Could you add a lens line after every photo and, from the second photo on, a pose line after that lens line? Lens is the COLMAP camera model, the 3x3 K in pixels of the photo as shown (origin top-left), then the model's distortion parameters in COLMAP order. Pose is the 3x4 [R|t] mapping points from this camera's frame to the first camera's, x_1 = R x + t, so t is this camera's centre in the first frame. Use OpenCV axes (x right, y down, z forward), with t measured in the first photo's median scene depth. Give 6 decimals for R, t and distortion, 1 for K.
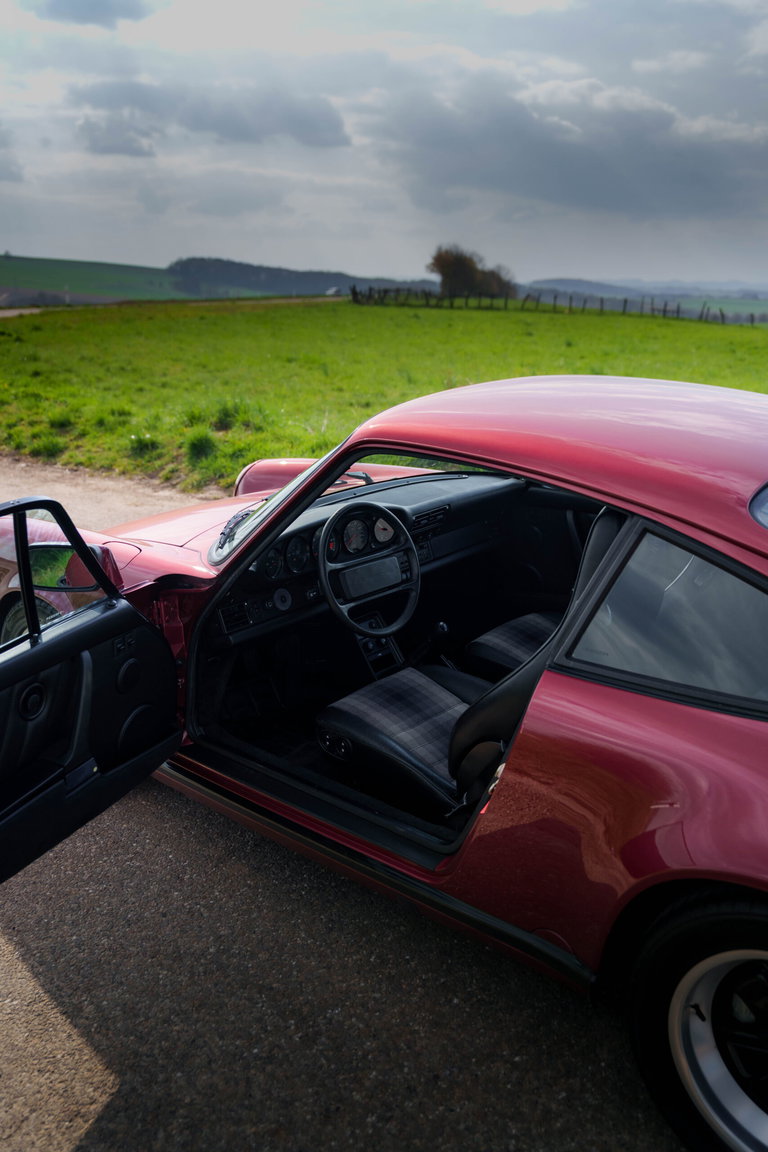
lens RADIAL K [[1038.3, 0, 384.0], [0, 1038.3, 576.0], [0, 0, 1]] dist [0.004072, 0.003768]
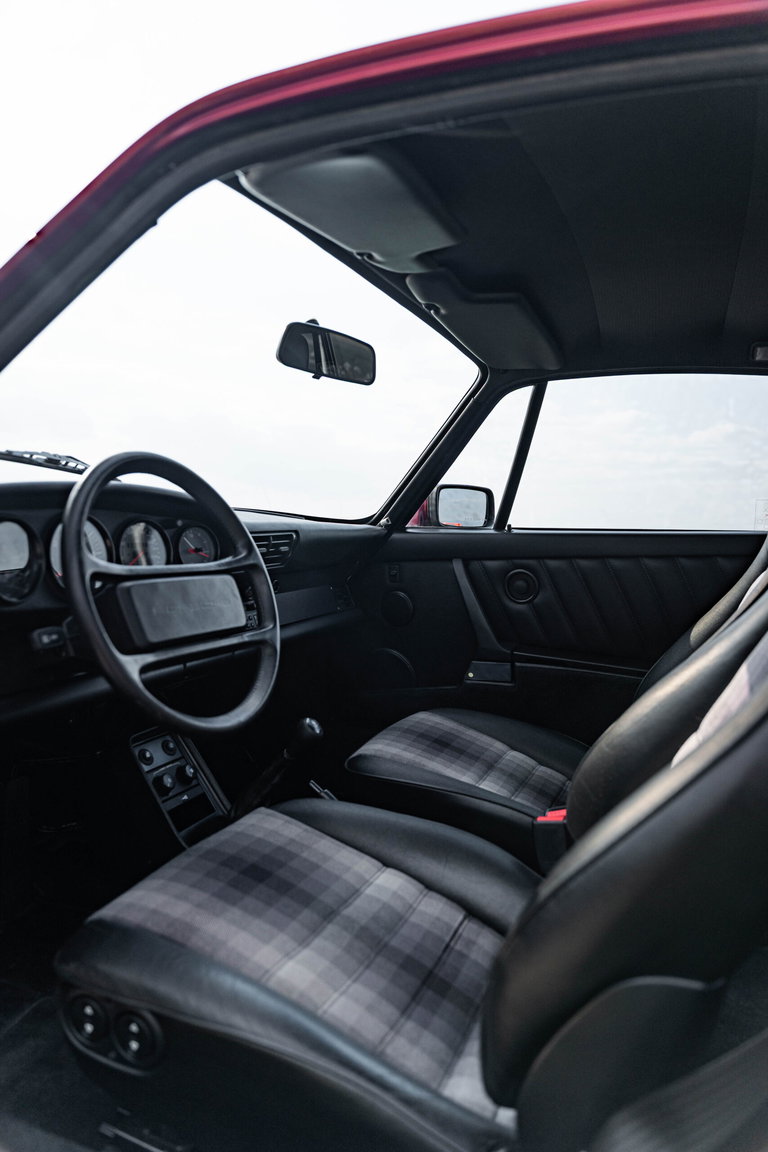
lens RADIAL K [[773.1, 0, 384.0], [0, 773.1, 576.0], [0, 0, 1]] dist [-0.009188, -0.001059]
pose [[0.947602, -0.008522, 0.319339, -0.039541], [0.083935, 0.971163, -0.223153, 0.072467], [-0.308228, 0.238264, 0.920992, 0.657599]]
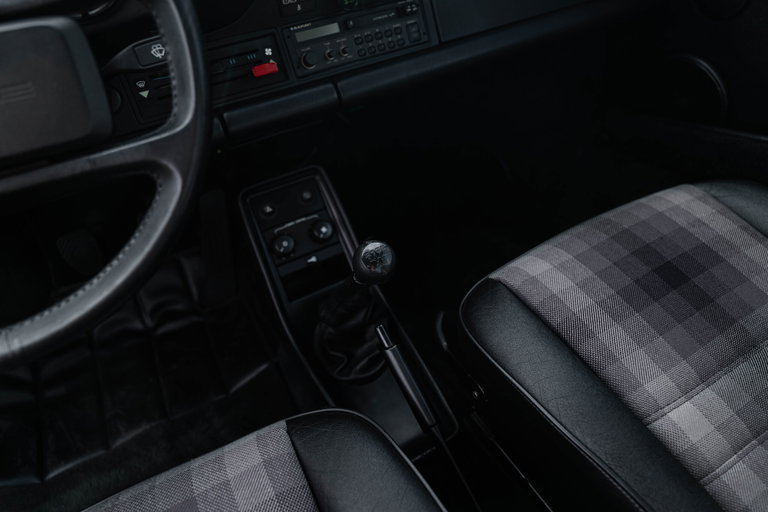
lens RADIAL K [[515.4, 0, 384.0], [0, 515.4, 256.0], [0, 0, 1]] dist [-0.009188, -0.001059]
pose [[0.933170, 0.120534, -0.338622, 0.126674], [0.001854, 0.940469, 0.339874, -0.008429], [0.359430, -0.317788, 0.877394, 0.940818]]
